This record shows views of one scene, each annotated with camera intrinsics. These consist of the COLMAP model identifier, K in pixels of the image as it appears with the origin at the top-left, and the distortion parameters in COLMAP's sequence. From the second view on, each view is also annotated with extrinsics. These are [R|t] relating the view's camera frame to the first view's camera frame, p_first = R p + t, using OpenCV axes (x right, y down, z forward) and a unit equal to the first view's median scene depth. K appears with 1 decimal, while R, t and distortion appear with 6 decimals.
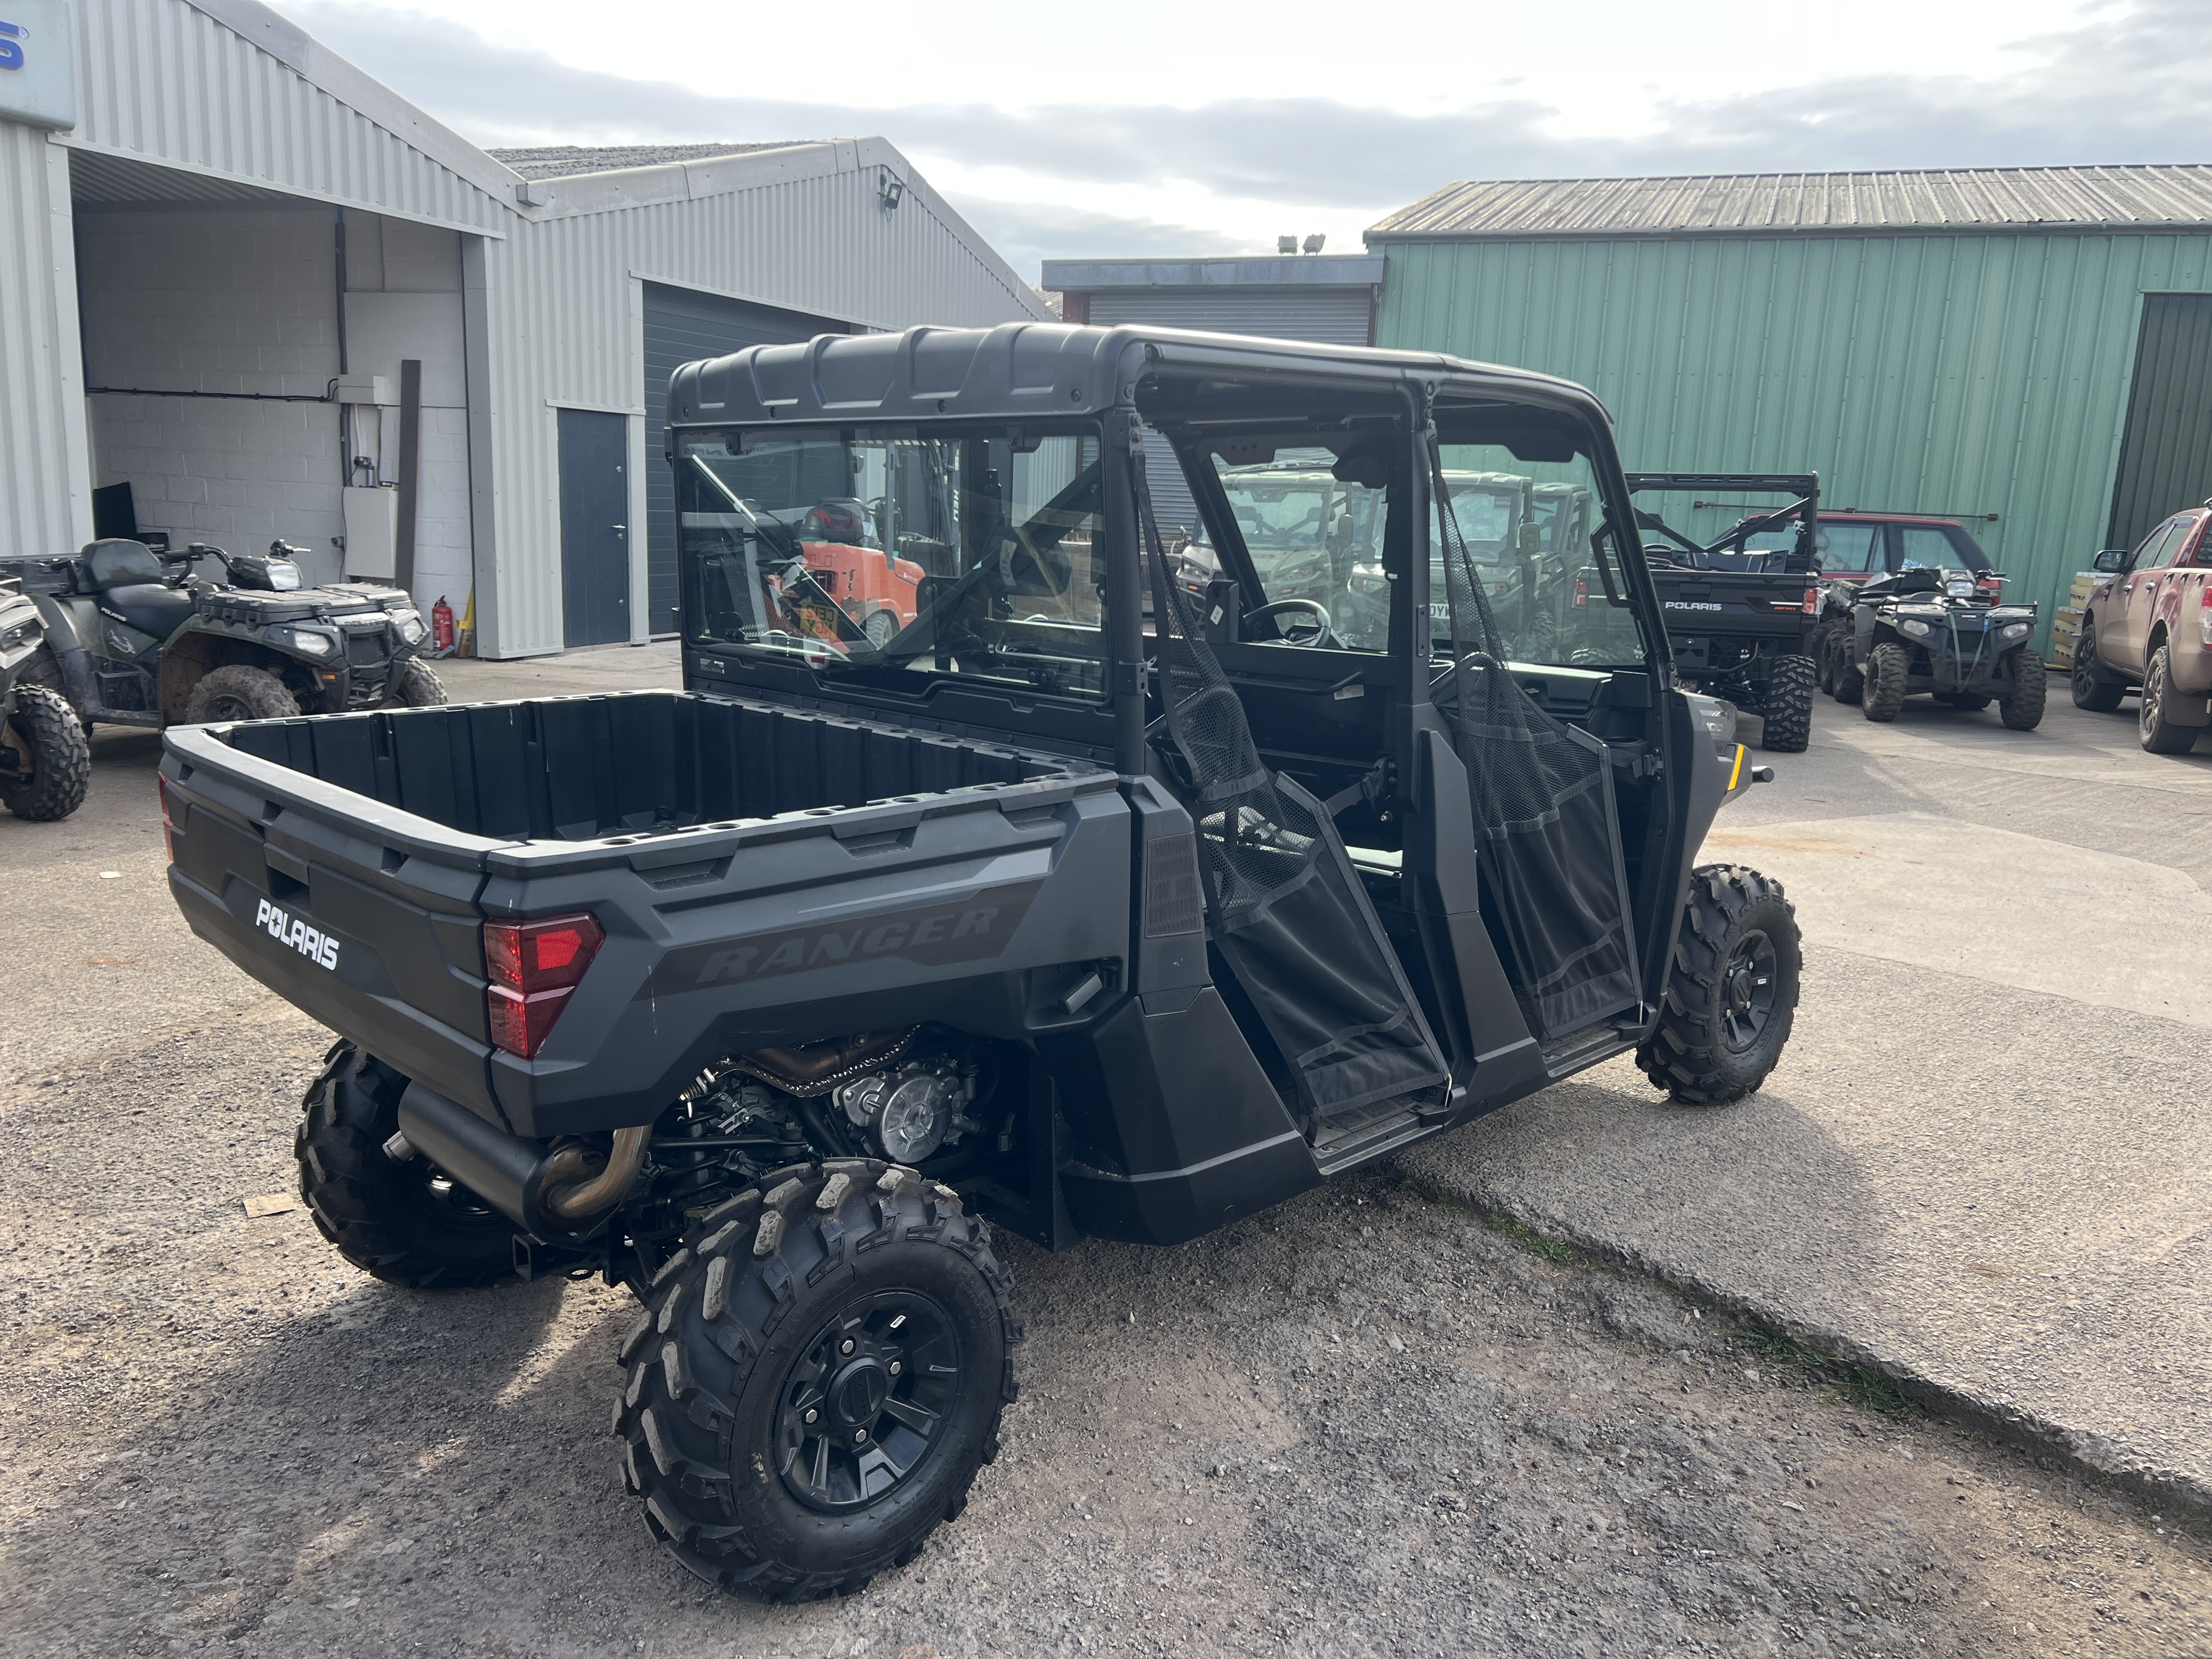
lens RADIAL K [[1669.4, 0, 1122.7], [0, 1669.4, 836.6], [0, 0, 1]] dist [0.054145, -0.058883]
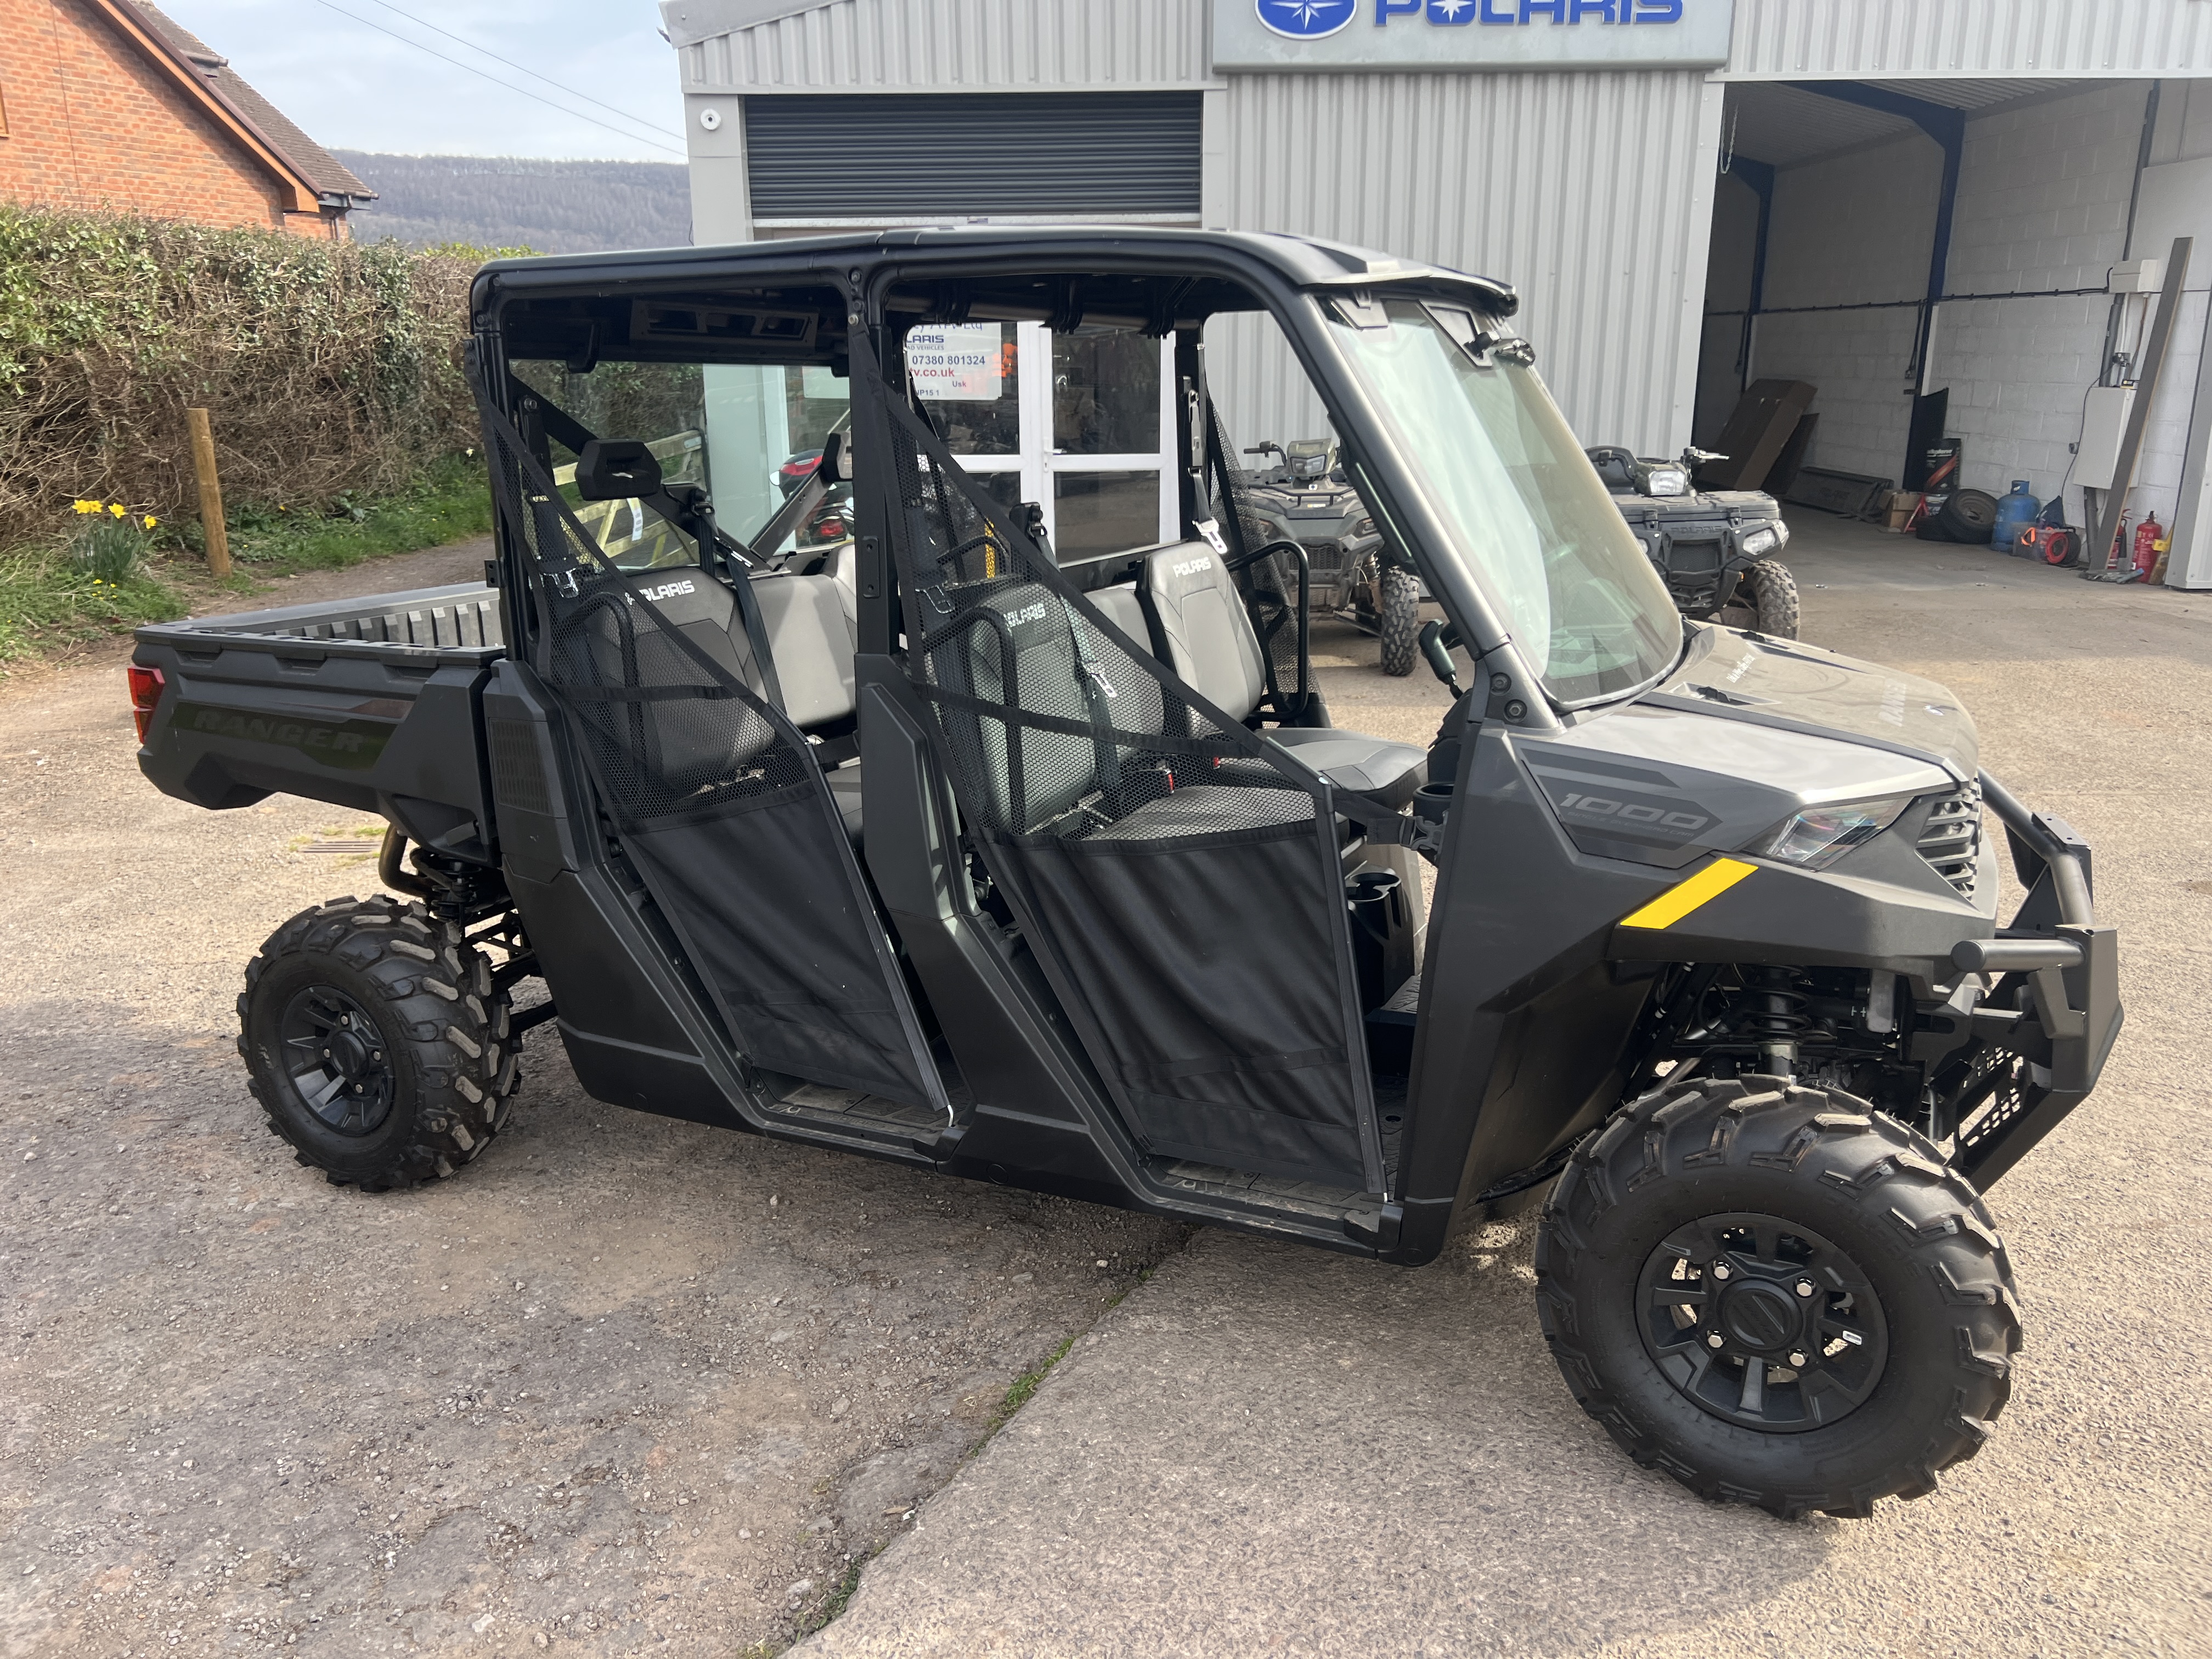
lens RADIAL K [[1669.4, 0, 1109.6], [0, 1669.4, 834.9], [0, 0, 1]] dist [0.054145, -0.058883]
pose [[0.355969, 0.214645, -0.909513, 0.235674], [-0.165001, 0.972409, 0.164910, -0.034901], [0.919816, 0.091367, 0.381564, 0.185351]]
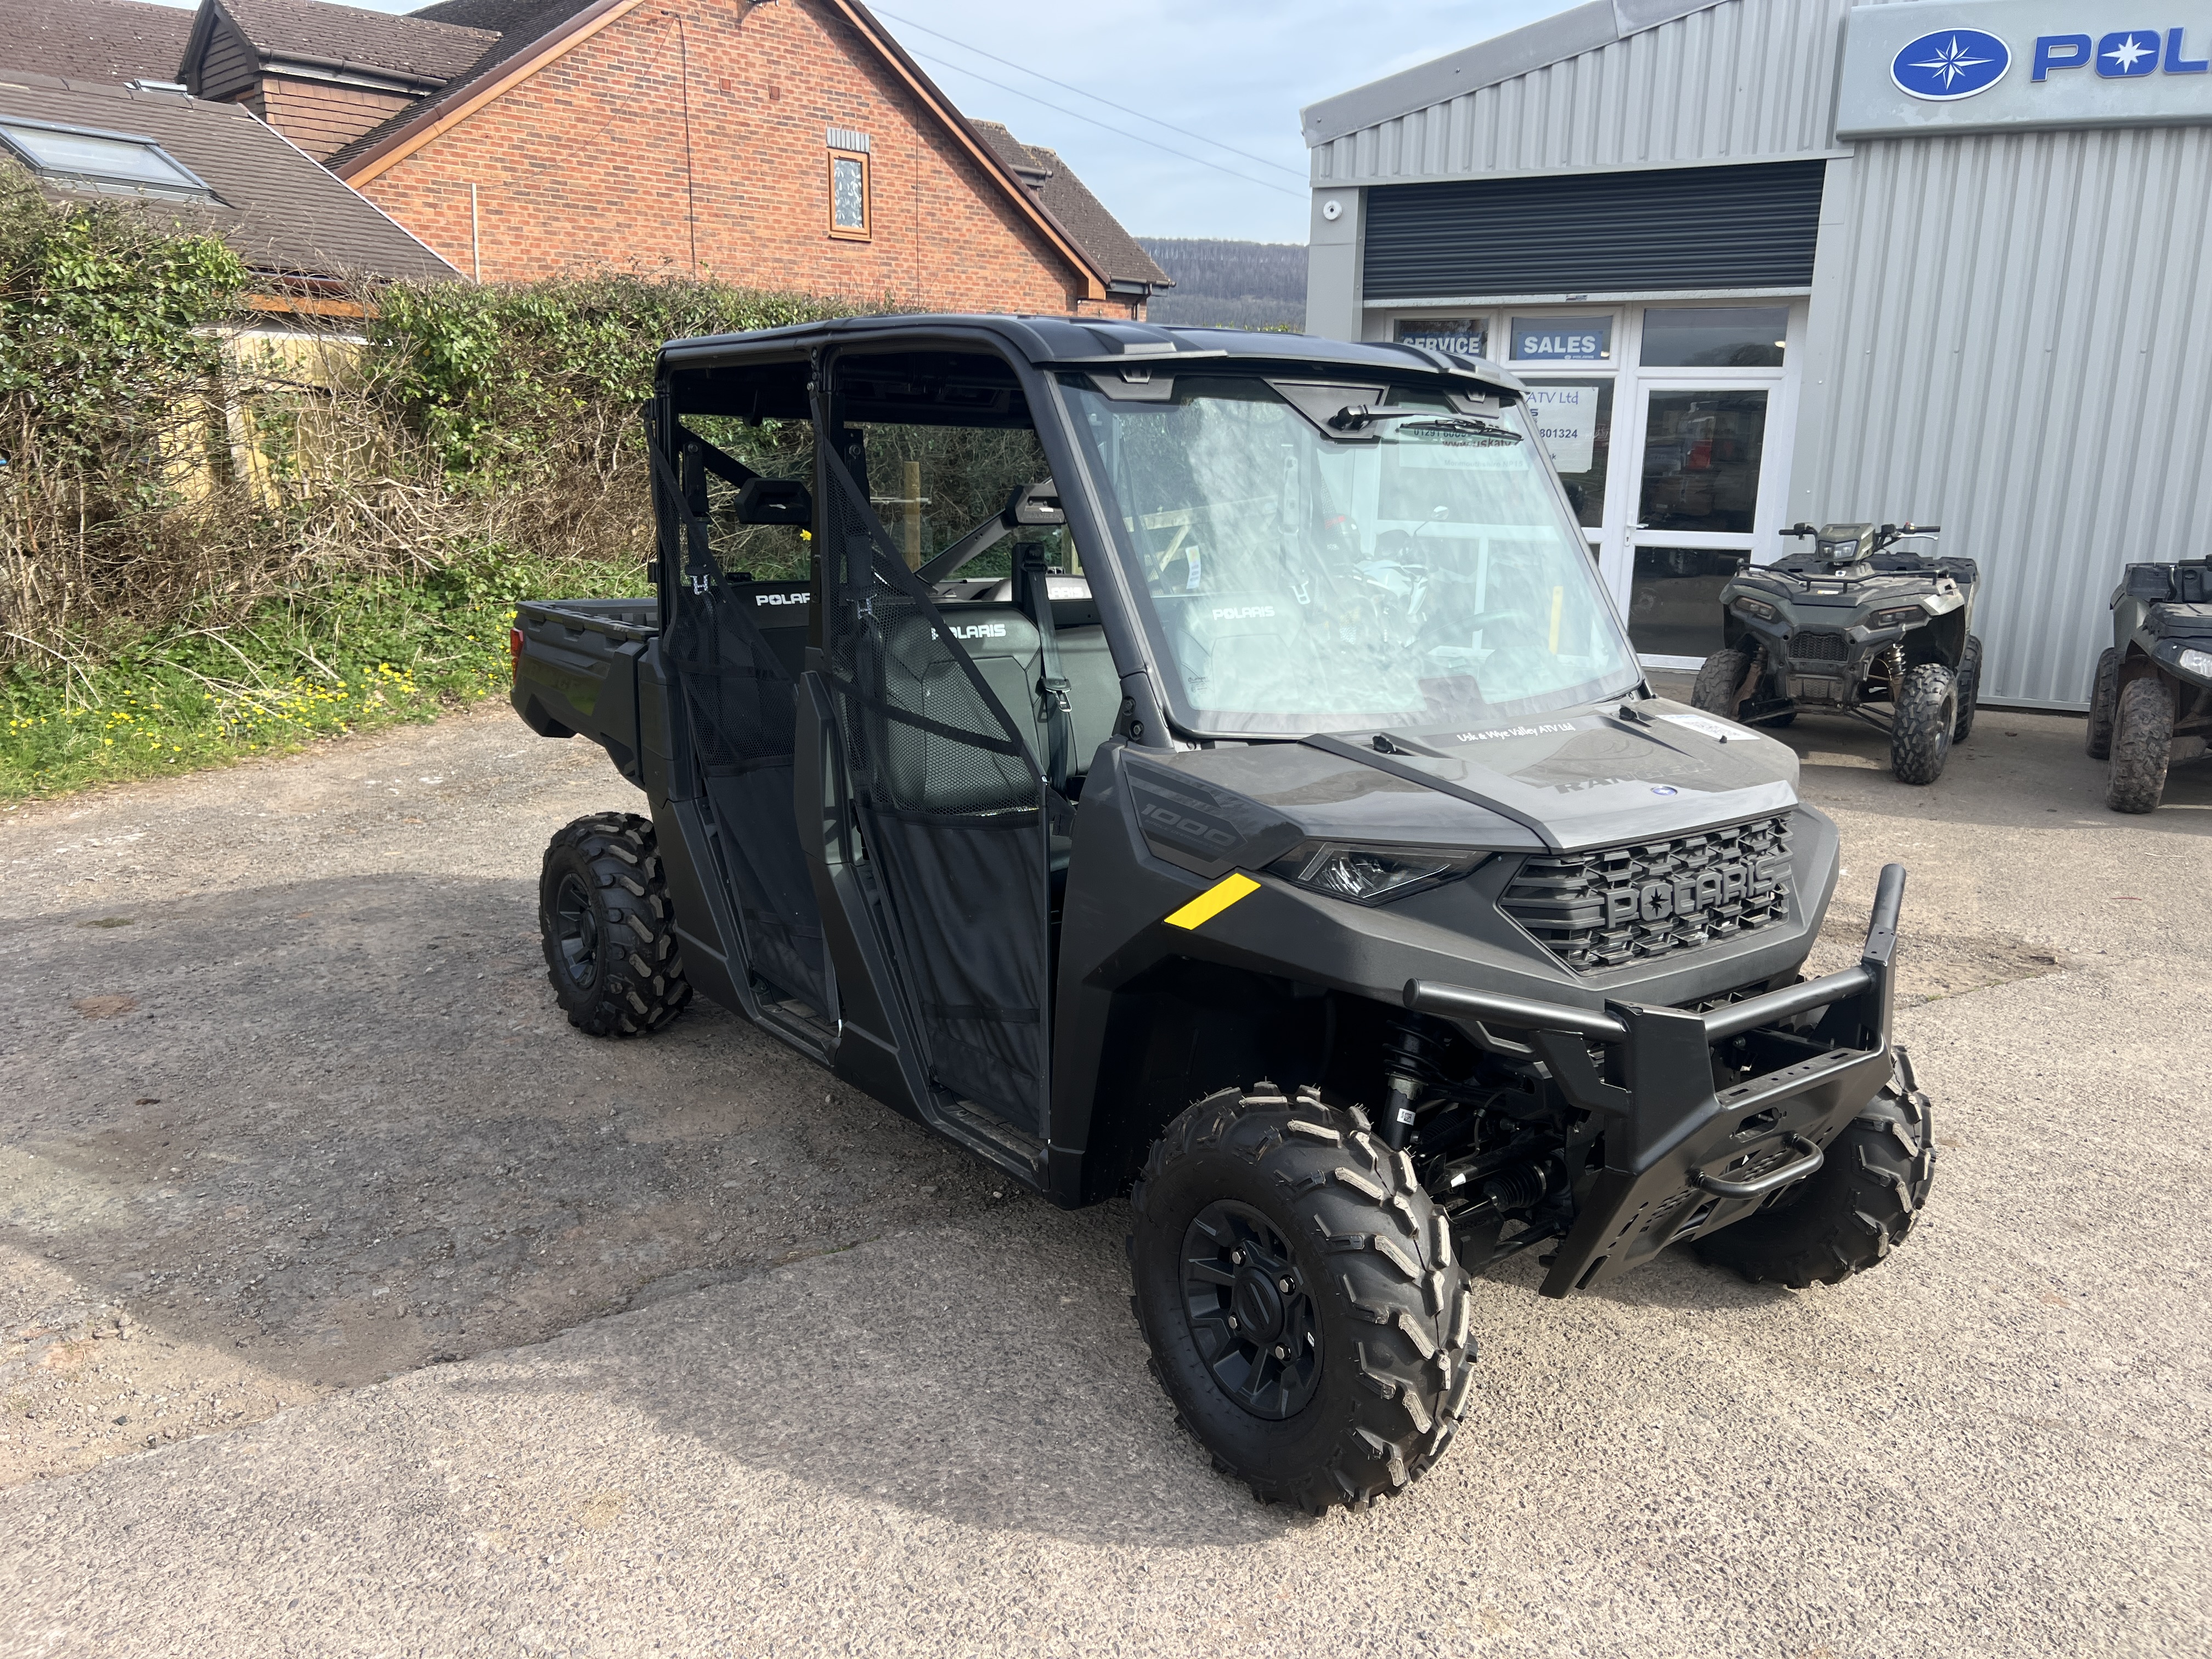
lens RADIAL K [[1669.4, 0, 1110.7], [0, 1669.4, 832.5], [0, 0, 1]] dist [0.054145, -0.058883]
pose [[-0.109370, 0.193053, -0.975074, 0.286145], [-0.218006, 0.952416, 0.213020, -0.055505], [0.969800, 0.235870, -0.062079, 0.300289]]
